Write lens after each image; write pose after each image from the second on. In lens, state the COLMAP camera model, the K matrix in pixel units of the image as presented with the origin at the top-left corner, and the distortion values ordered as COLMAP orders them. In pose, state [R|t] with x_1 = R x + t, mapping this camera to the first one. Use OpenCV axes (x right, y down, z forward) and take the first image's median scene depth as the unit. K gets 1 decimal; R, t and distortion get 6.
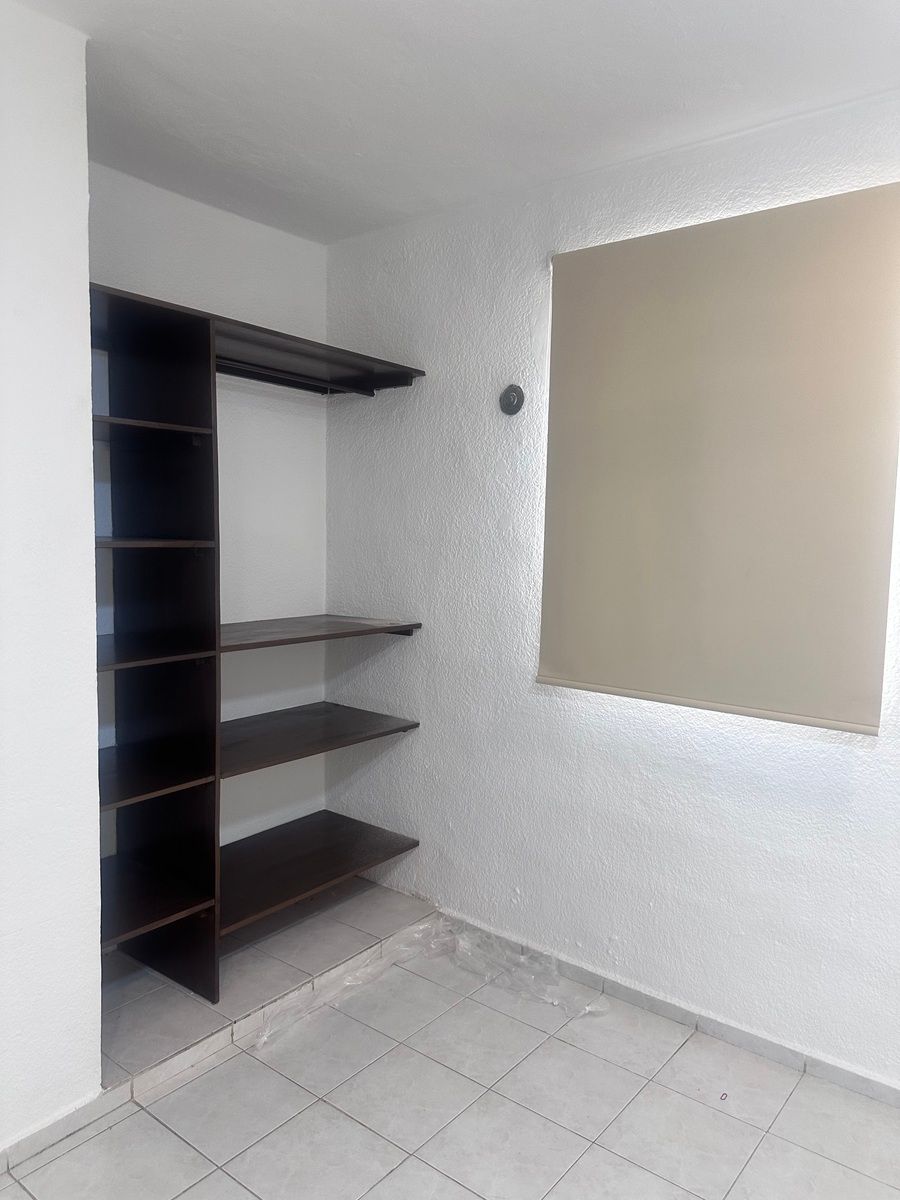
lens RADIAL K [[848.2, 0, 450.0], [0, 848.2, 600.0], [0, 0, 1]] dist [0.004006, -0.004933]
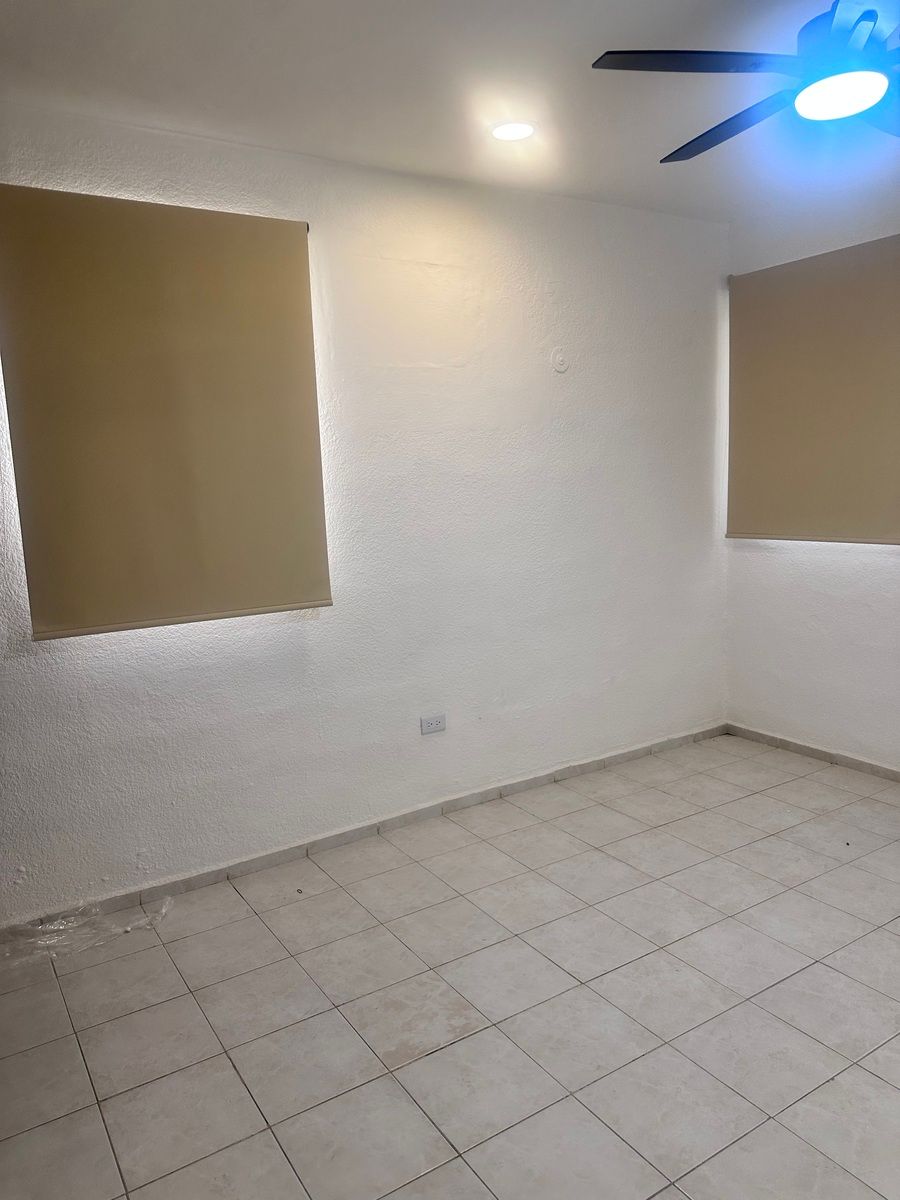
lens RADIAL K [[848.2, 0, 450.0], [0, 848.2, 600.0], [0, 0, 1]] dist [0.004006, -0.004933]
pose [[0.324299, -0.176600, 0.929324, -0.634641], [0.123195, 0.981937, 0.143608, -0.028756], [-0.937898, 0.067916, 0.340197, 0.231786]]
